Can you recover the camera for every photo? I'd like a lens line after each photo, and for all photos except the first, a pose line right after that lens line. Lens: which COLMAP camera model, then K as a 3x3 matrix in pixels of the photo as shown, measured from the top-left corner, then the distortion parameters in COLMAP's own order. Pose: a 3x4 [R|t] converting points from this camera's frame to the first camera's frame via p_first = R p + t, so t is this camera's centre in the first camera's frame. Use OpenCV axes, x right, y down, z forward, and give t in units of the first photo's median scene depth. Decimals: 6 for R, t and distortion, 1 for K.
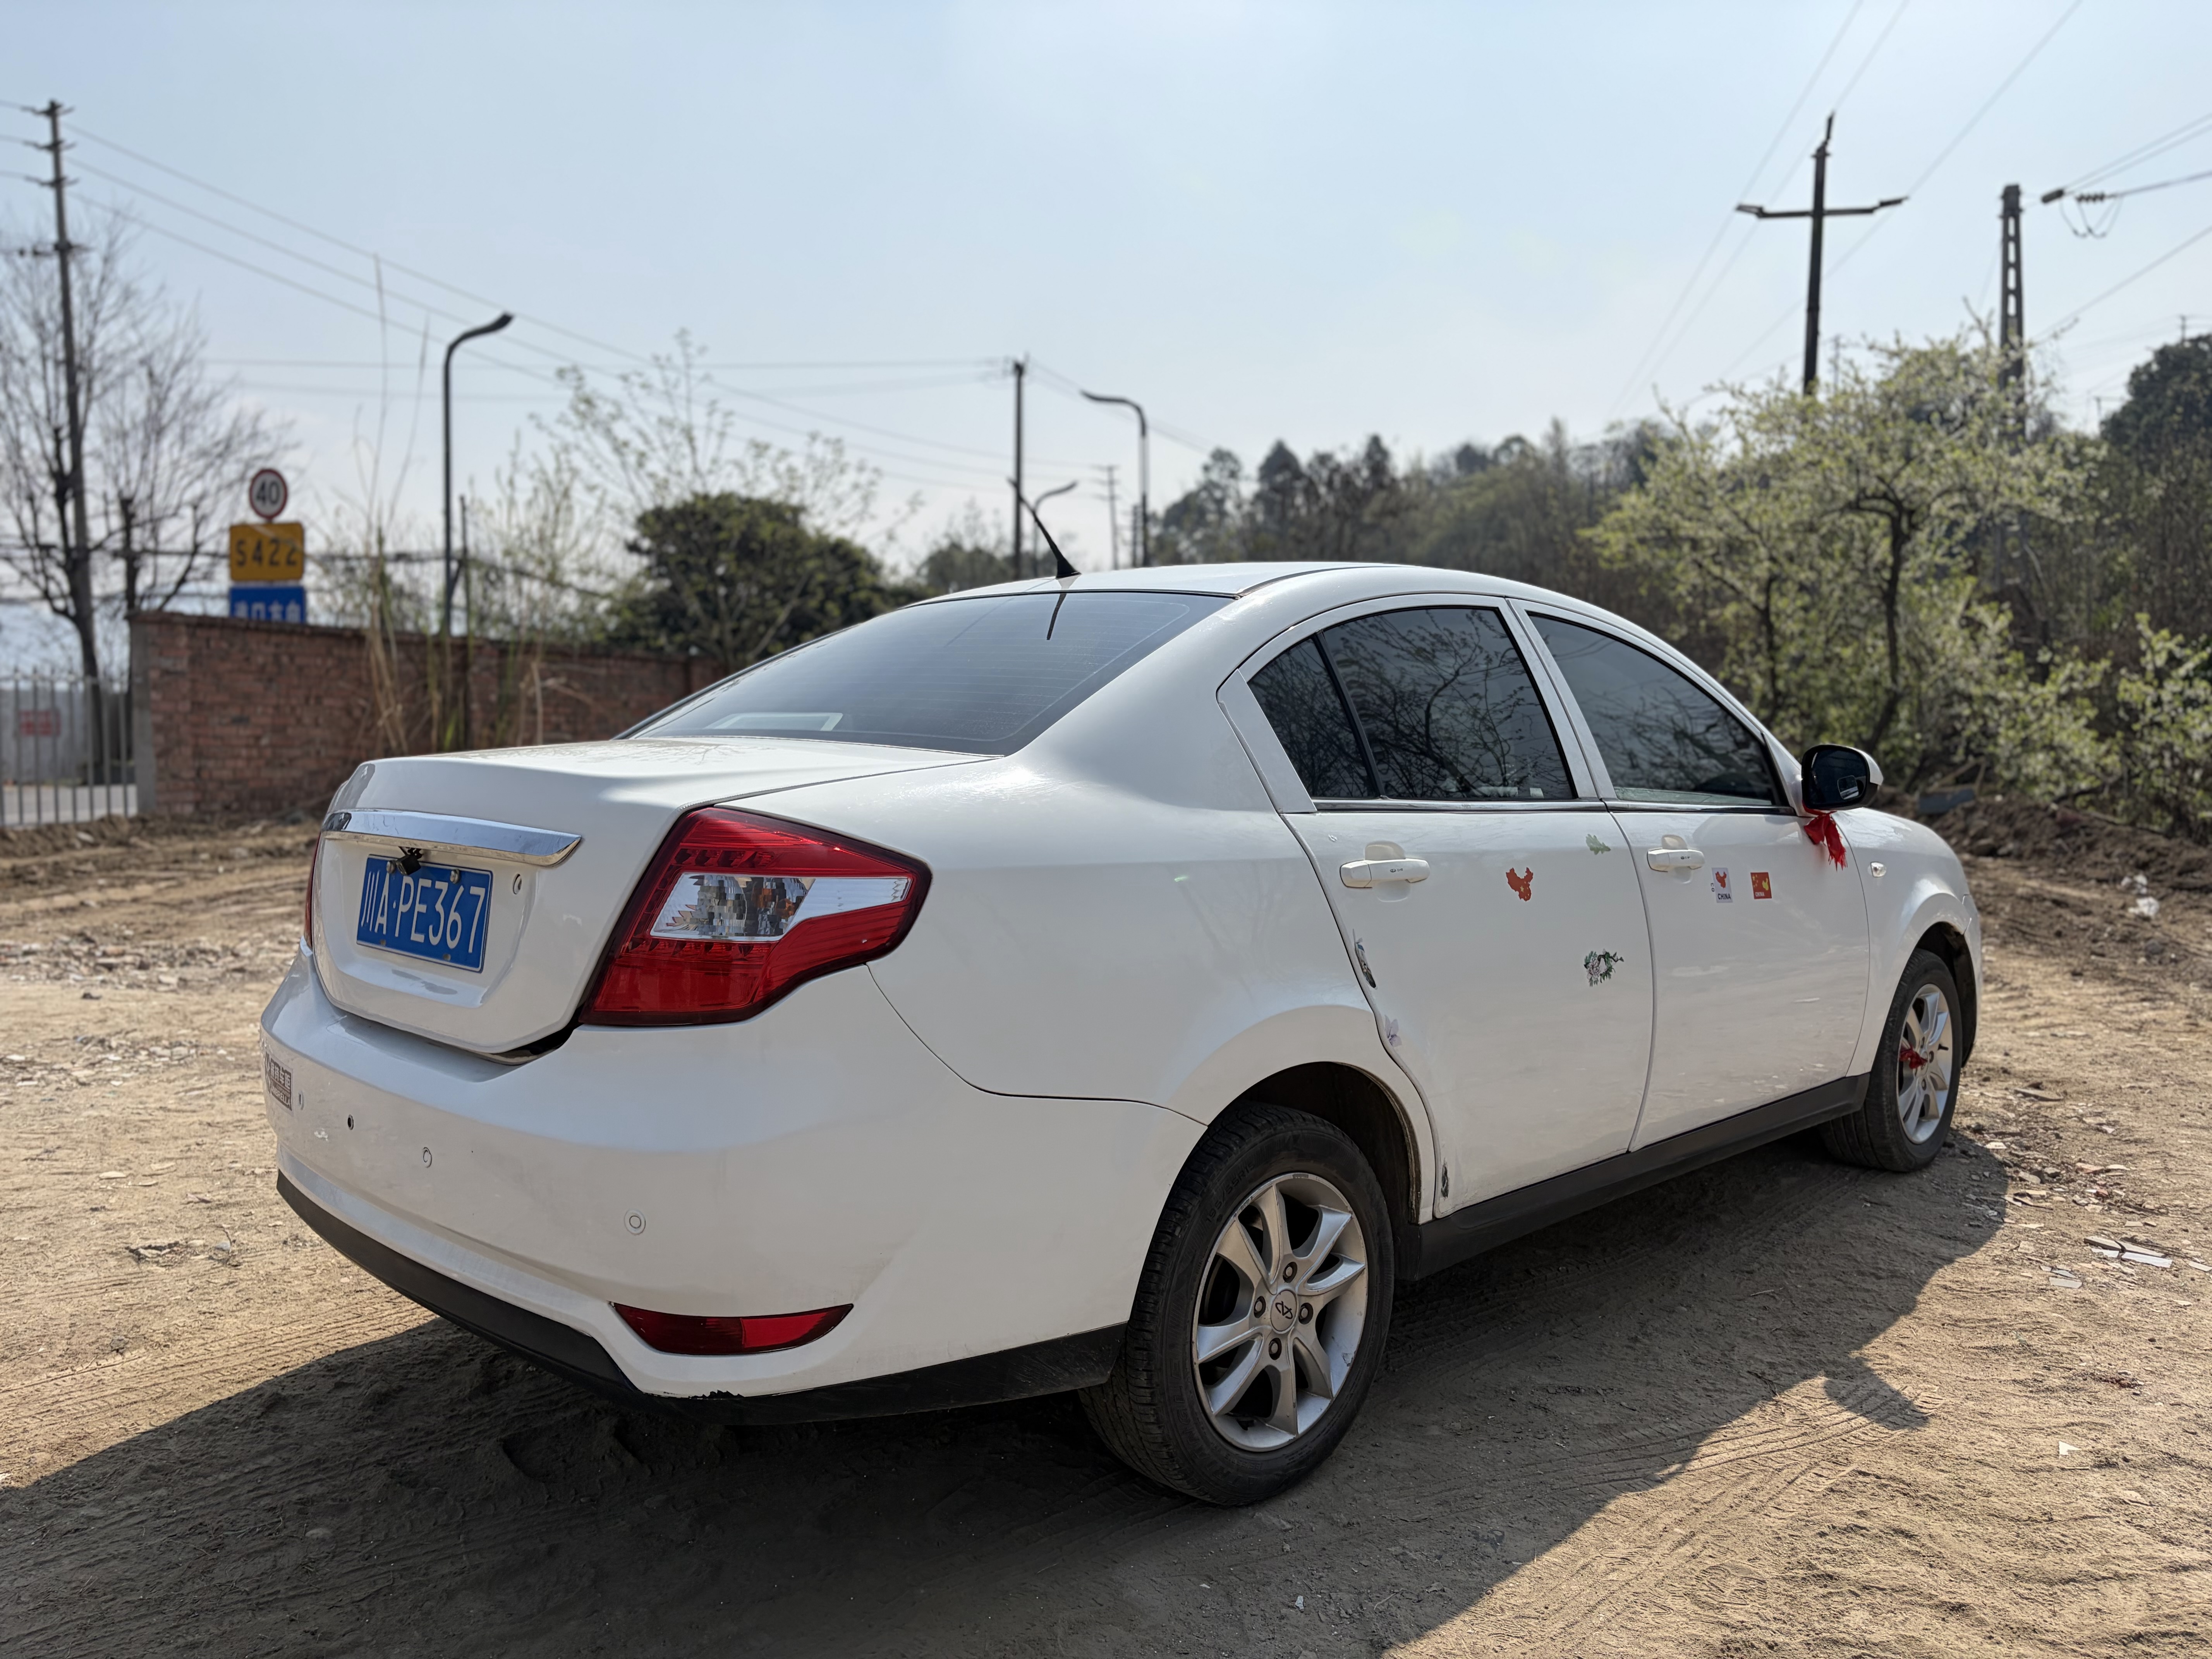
lens RADIAL K [[1699.5, 0, 1111.8], [0, 1699.5, 820.6], [0, 0, 1]] dist [0.044557, -0.065990]
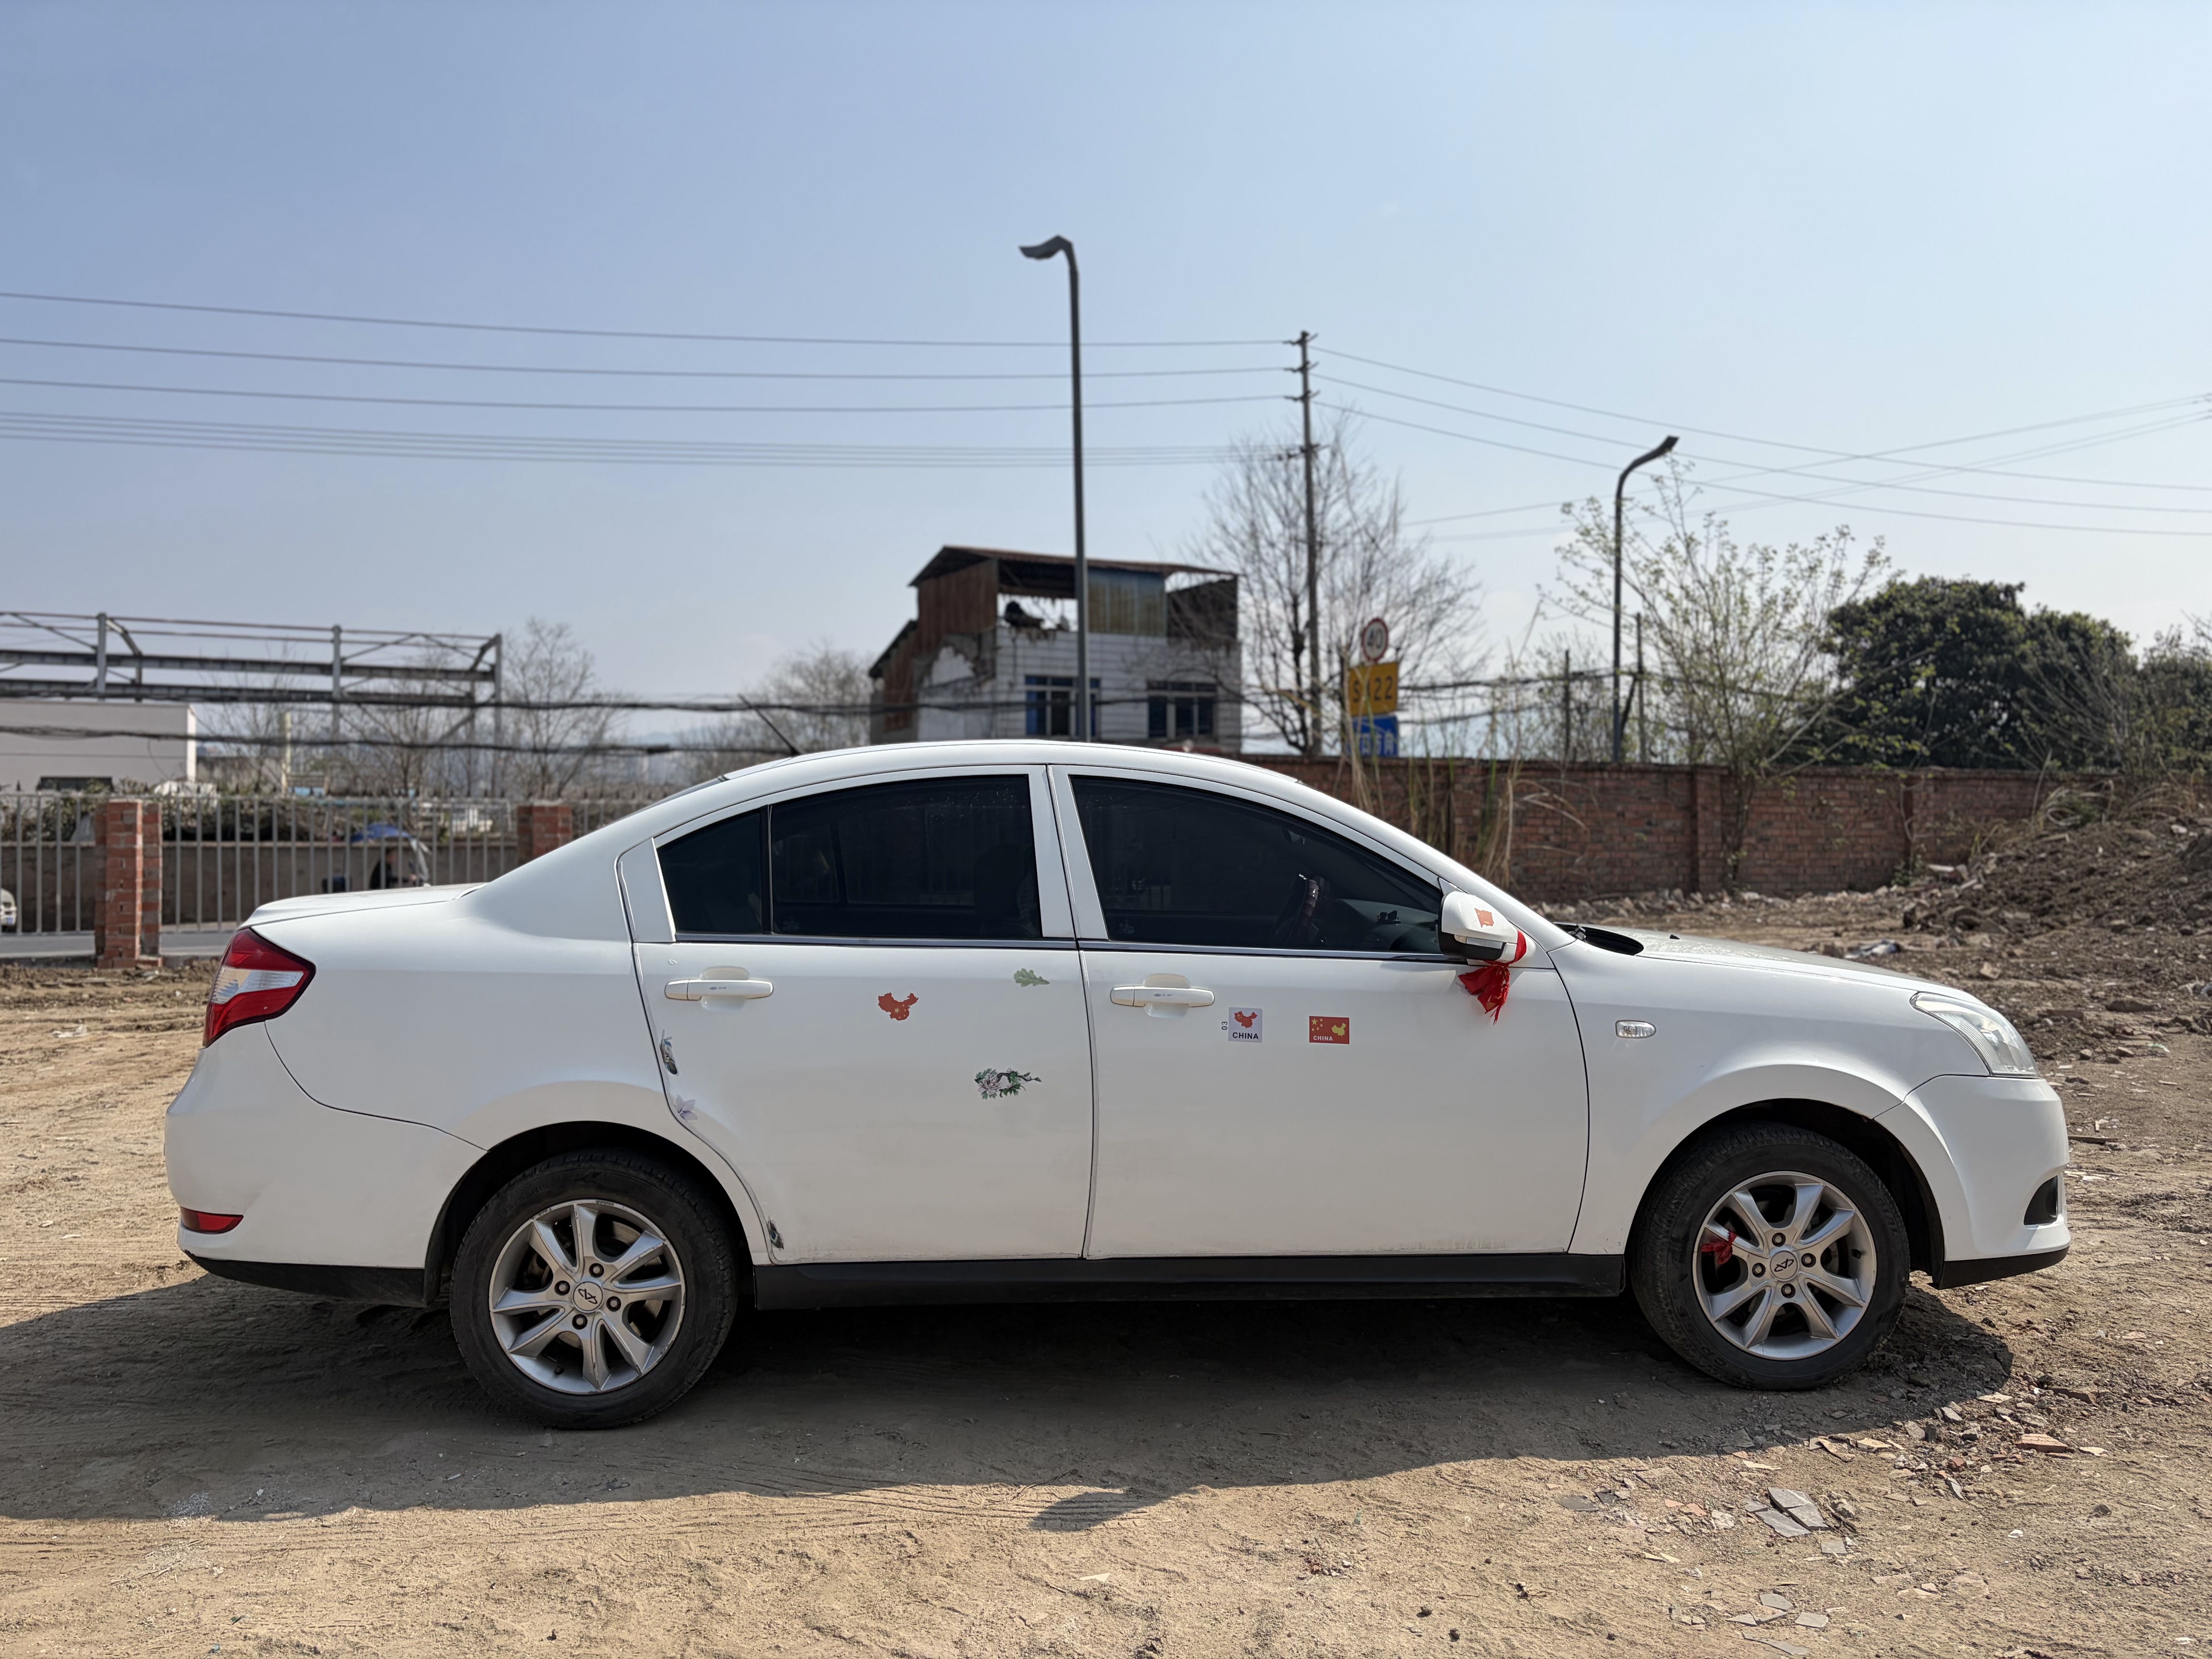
lens RADIAL K [[1699.5, 0, 1111.8], [0, 1699.5, 820.6], [0, 0, 1]] dist [0.044557, -0.065990]
pose [[0.734305, -0.015367, -0.678646, 0.996738], [-0.024566, 0.998487, -0.049190, -0.033104], [0.678376, 0.052792, 0.732816, 0.173027]]
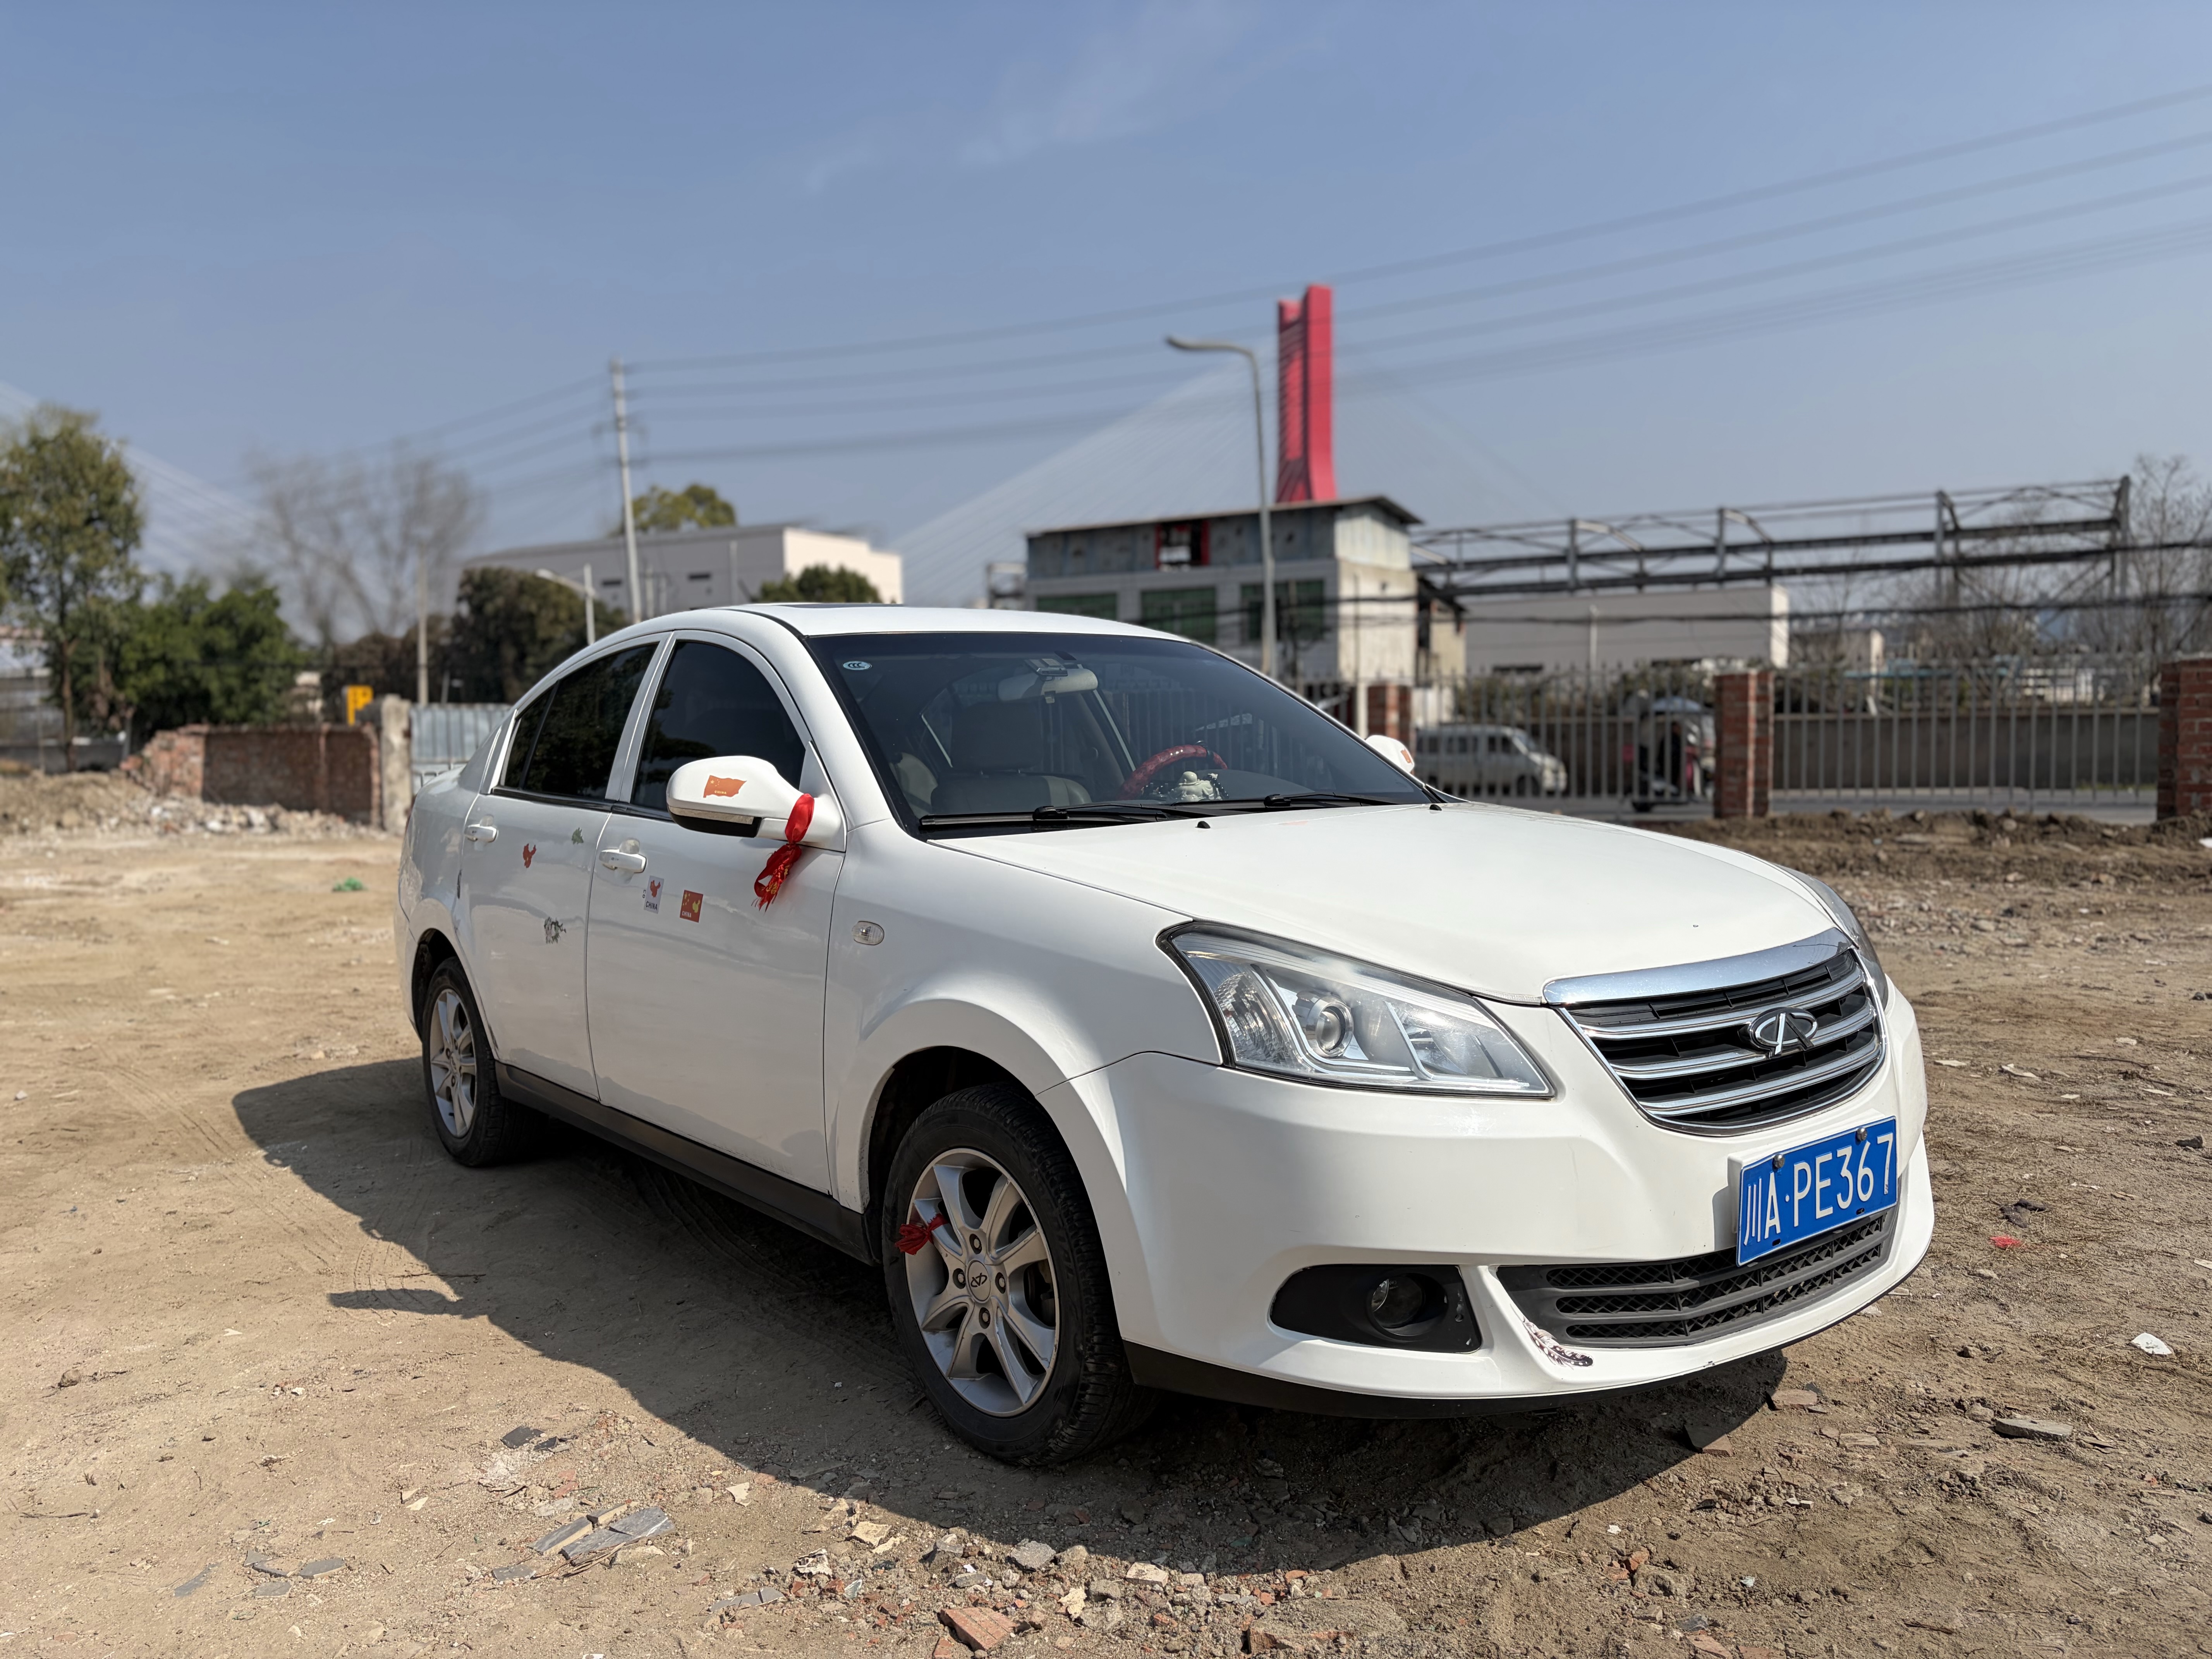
lens RADIAL K [[1699.5, 0, 1111.8], [0, 1699.5, 820.6], [0, 0, 1]] dist [0.044557, -0.065990]
pose [[-0.139128, 0.047922, -0.989114, 1.307060], [-0.027241, 0.998265, 0.052197, -0.065078], [0.989900, 0.034207, -0.137581, 1.393691]]
